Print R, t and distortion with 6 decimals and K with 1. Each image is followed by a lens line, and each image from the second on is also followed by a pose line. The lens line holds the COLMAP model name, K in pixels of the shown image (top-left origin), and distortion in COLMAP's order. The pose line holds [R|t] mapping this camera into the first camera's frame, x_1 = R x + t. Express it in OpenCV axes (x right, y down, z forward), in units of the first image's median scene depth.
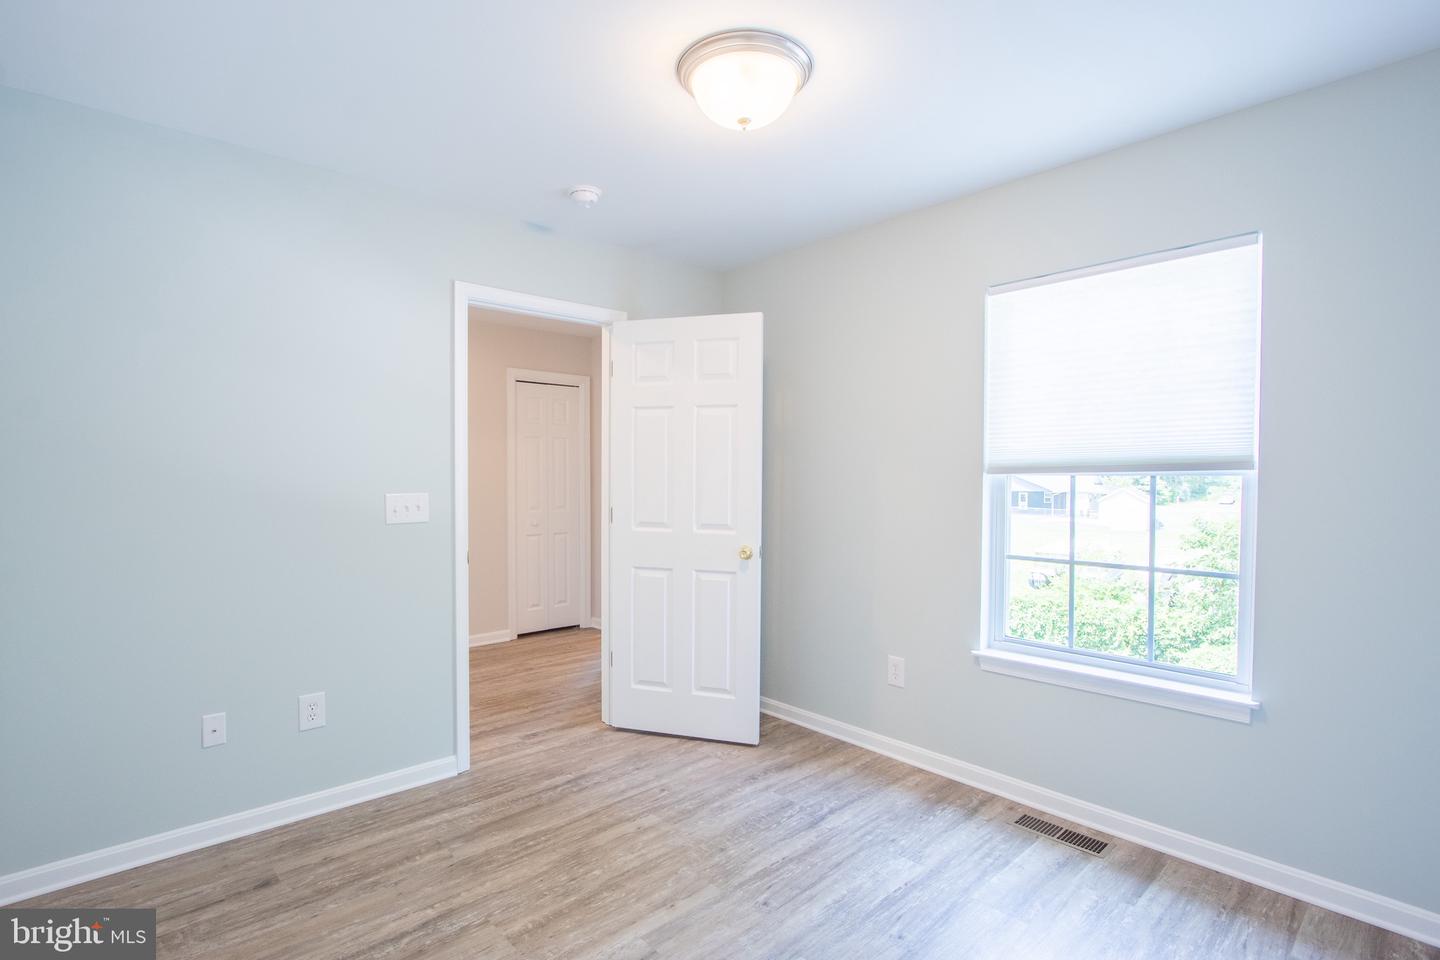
lens RADIAL K [[699.1, 0, 719.7], [0, 699.1, 487.9], [0, 0, 1]] dist [-0.009033, -0.000680]
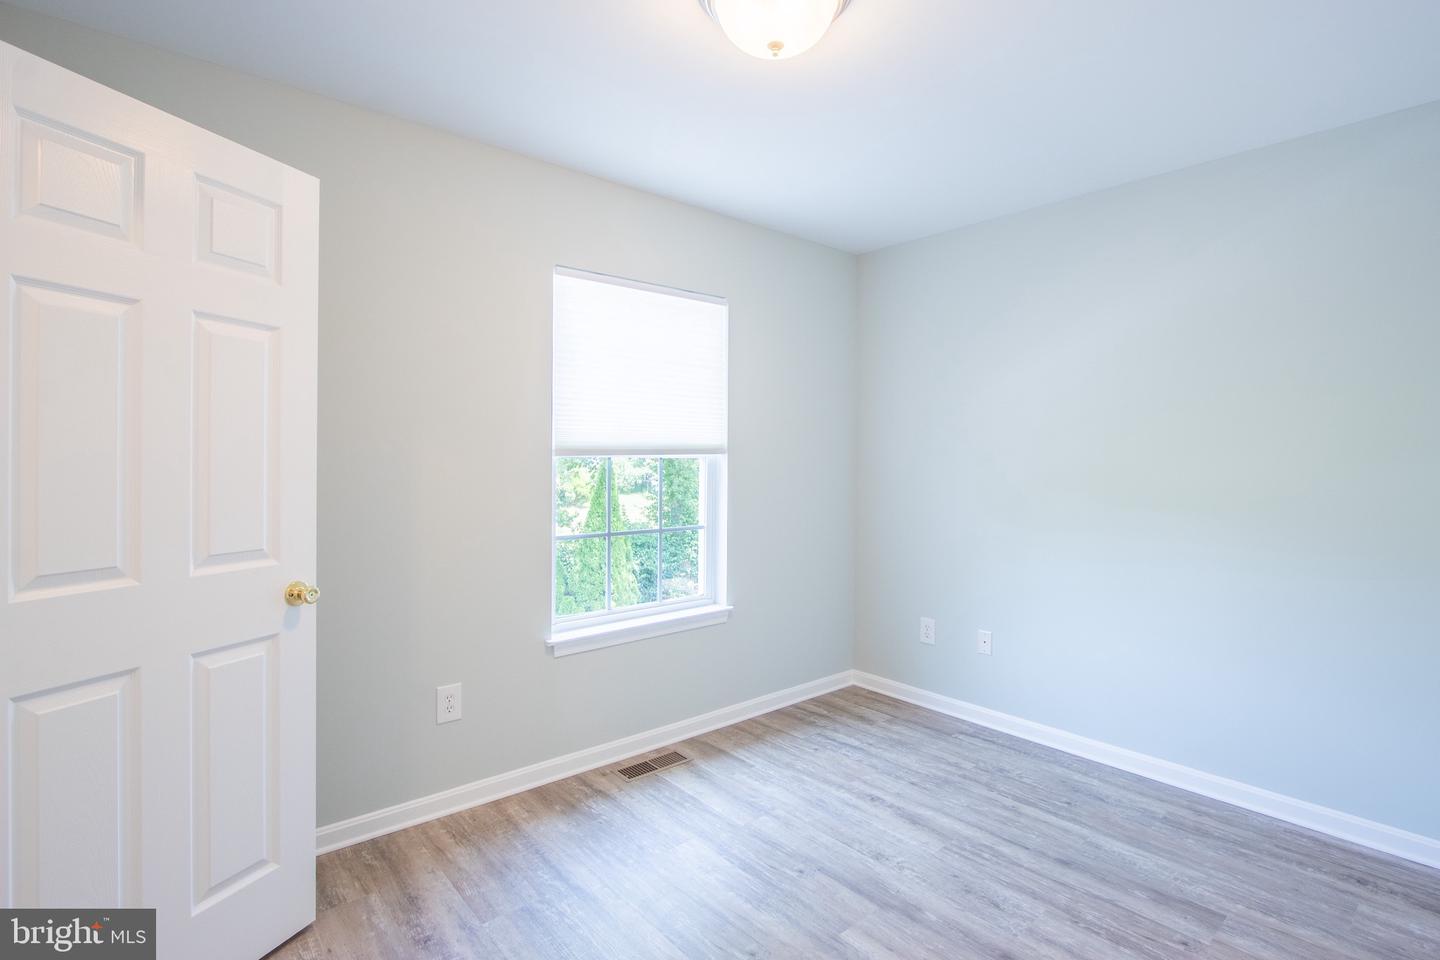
lens RADIAL K [[696.3, 0, 721.2], [0, 696.3, 463.4], [0, 0, 1]] dist [-0.001434, -0.000159]
pose [[0.039233, -0.008328, 0.999195, -0.617348], [0.013364, 0.999880, 0.007809, -0.014813], [-0.999141, 0.013047, 0.039339, 0.771805]]
